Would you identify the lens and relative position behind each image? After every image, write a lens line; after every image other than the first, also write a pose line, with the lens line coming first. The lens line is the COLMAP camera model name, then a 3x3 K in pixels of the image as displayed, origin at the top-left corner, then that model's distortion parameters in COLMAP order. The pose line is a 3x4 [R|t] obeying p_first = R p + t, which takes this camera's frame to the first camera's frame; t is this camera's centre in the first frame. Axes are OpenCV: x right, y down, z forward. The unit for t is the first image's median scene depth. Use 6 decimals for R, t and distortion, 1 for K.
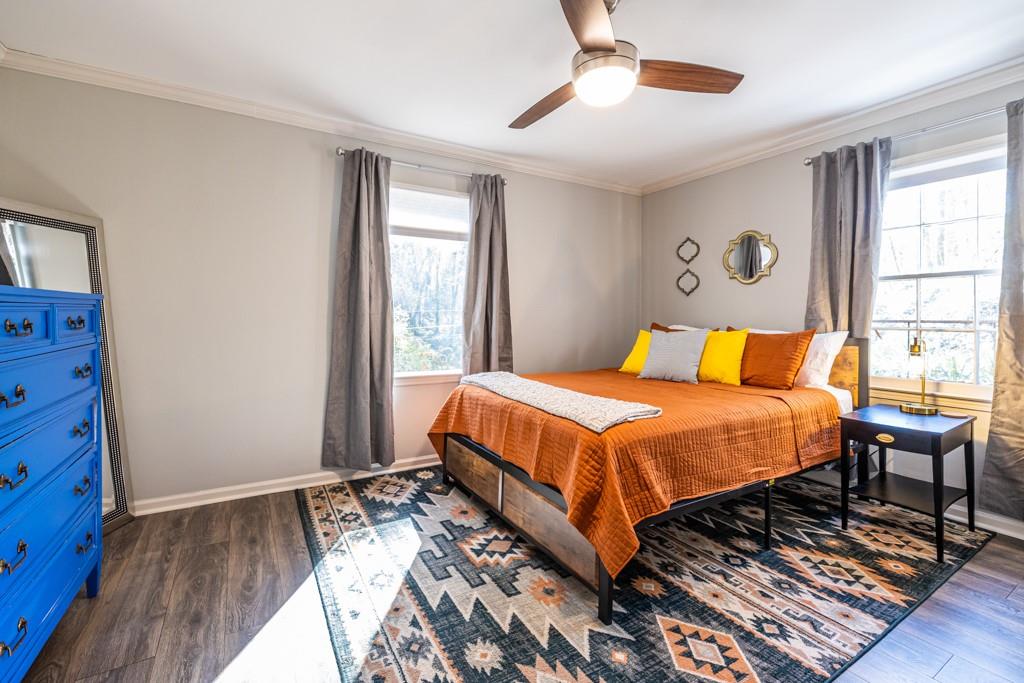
lens RADIAL K [[456.4, 0, 521.5], [0, 456.4, 316.9], [0, 0, 1]] dist [0.002242, 0.000150]
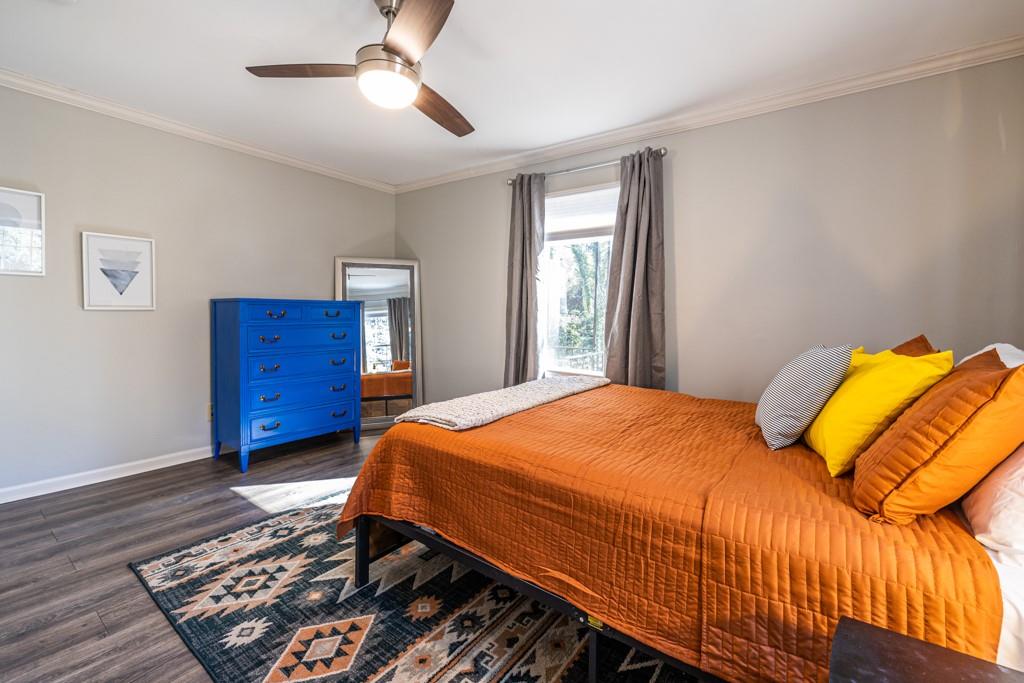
lens RADIAL K [[458.8, 0, 494.5], [0, 458.8, 331.0], [0, 0, 1]] dist [0.004089, 0.000309]
pose [[0.335302, 0.038368, -0.941329, 1.054936], [-0.028483, 0.999126, 0.030578, 0.007593], [0.941680, 0.016559, 0.336102, 0.740101]]
